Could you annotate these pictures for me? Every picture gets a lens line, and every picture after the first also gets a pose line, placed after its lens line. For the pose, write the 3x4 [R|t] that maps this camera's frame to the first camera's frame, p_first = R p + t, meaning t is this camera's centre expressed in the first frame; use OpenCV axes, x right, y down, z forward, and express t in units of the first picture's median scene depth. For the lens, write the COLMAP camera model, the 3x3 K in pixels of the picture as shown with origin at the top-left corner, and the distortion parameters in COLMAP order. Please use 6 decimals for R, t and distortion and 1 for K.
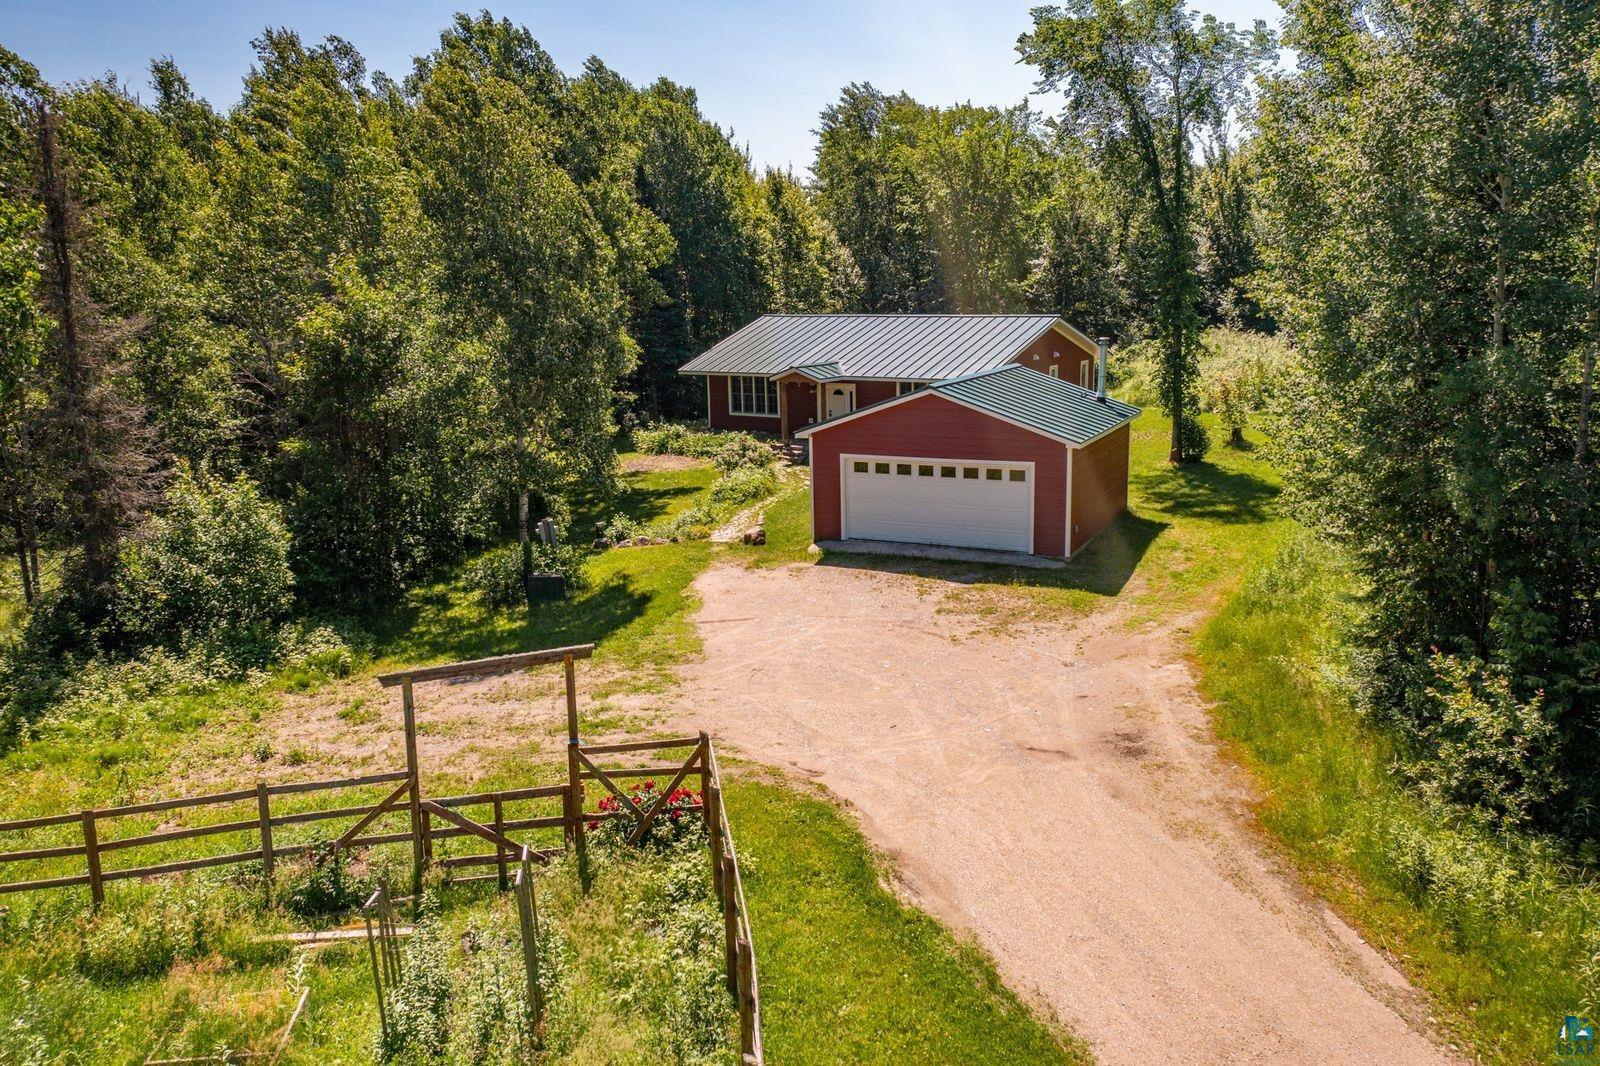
lens RADIAL K [[1284.0, 0, 803.5], [0, 1284.0, 553.5], [0, 0, 1]] dist [0.000497, 0.006681]
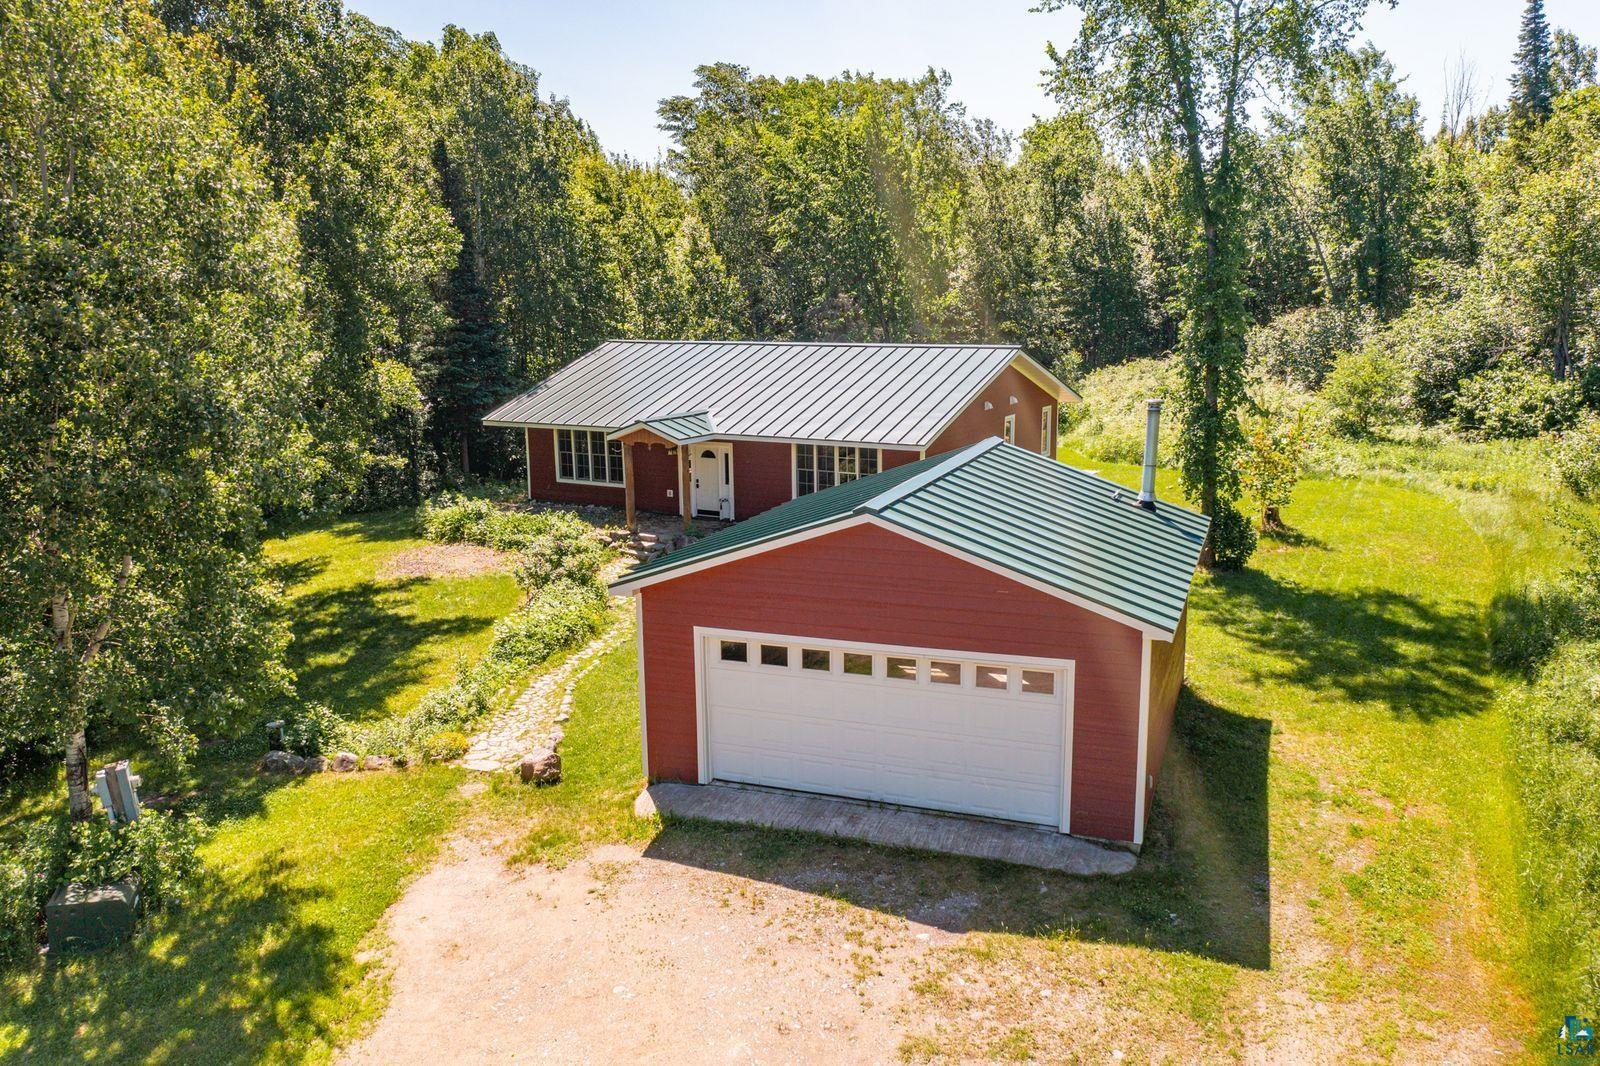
lens RADIAL K [[1292.8, 0, 800.0], [0, 1292.8, 533.0], [0, 0, 1]] dist [-0.016107, -0.002937]
pose [[0.996451, -0.008028, 0.083786, 0.025042], [0.010099, 0.999653, -0.024317, -0.092897], [-0.083562, 0.025077, 0.996187, 0.420981]]
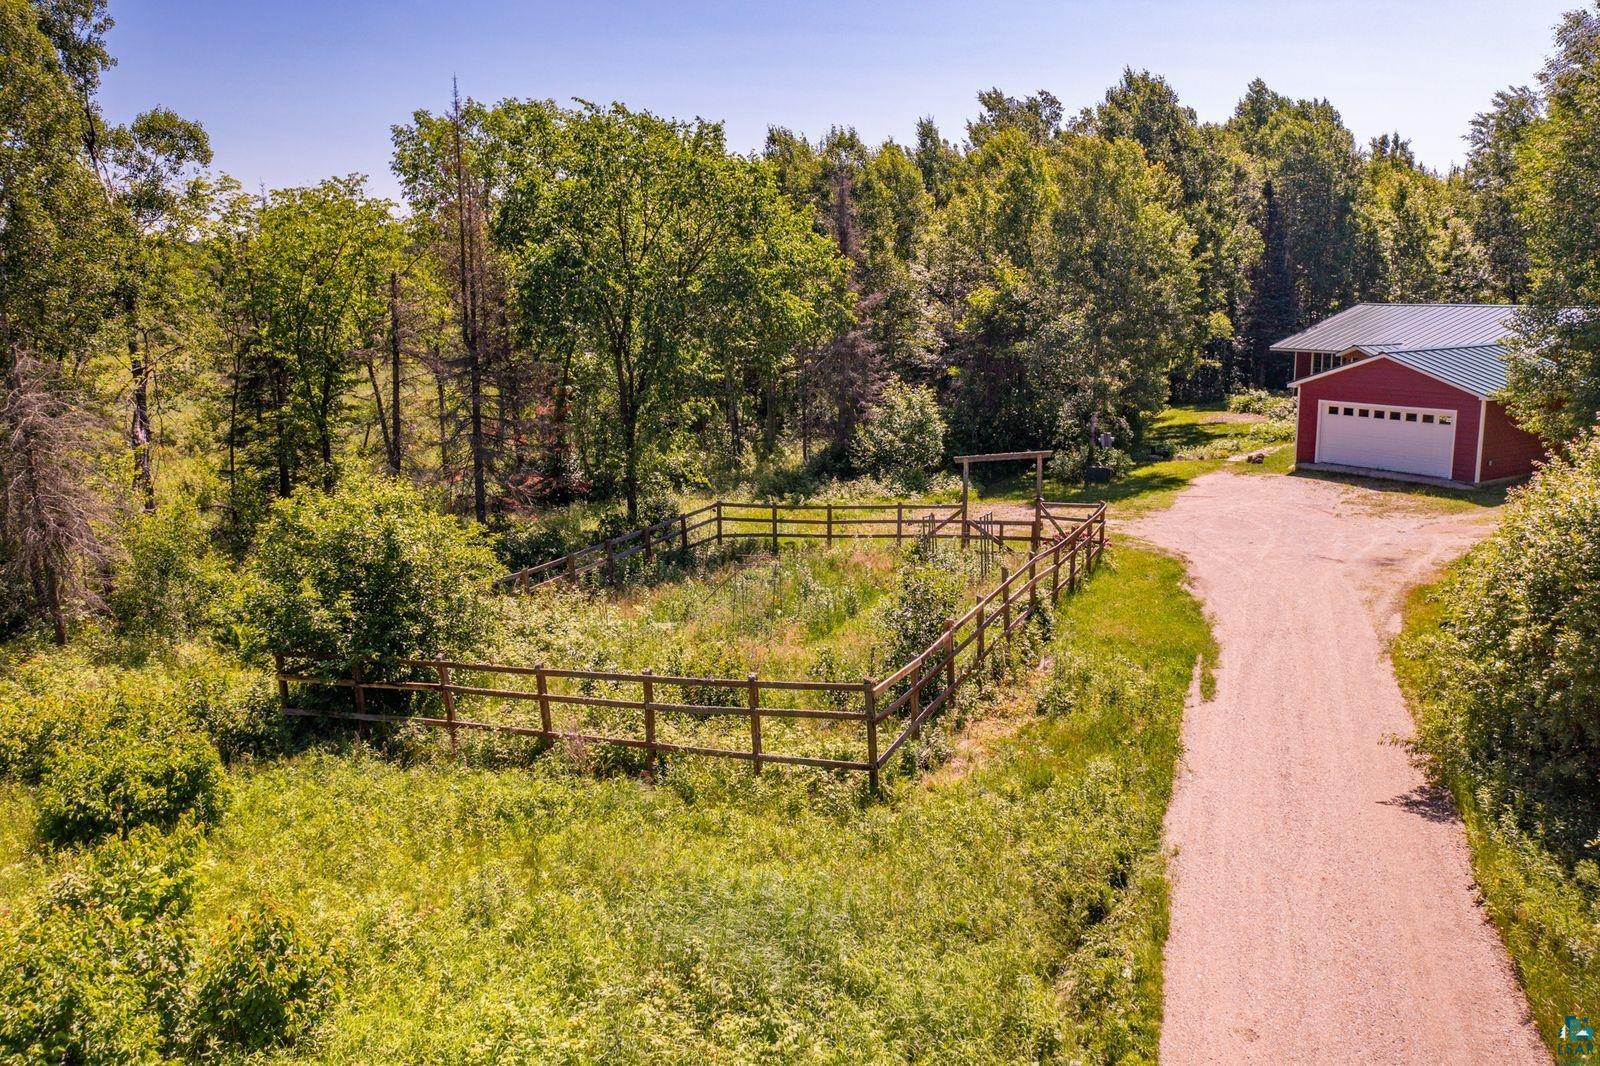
lens RADIAL K [[1284.0, 0, 803.5], [0, 1284.0, 553.5], [0, 0, 1]] dist [0.000497, 0.006681]
pose [[0.857684, 0.117821, -0.500497, 0.239267], [-0.114739, 0.992704, 0.037067, 0.089978], [0.501212, 0.025634, 0.864945, -0.428660]]
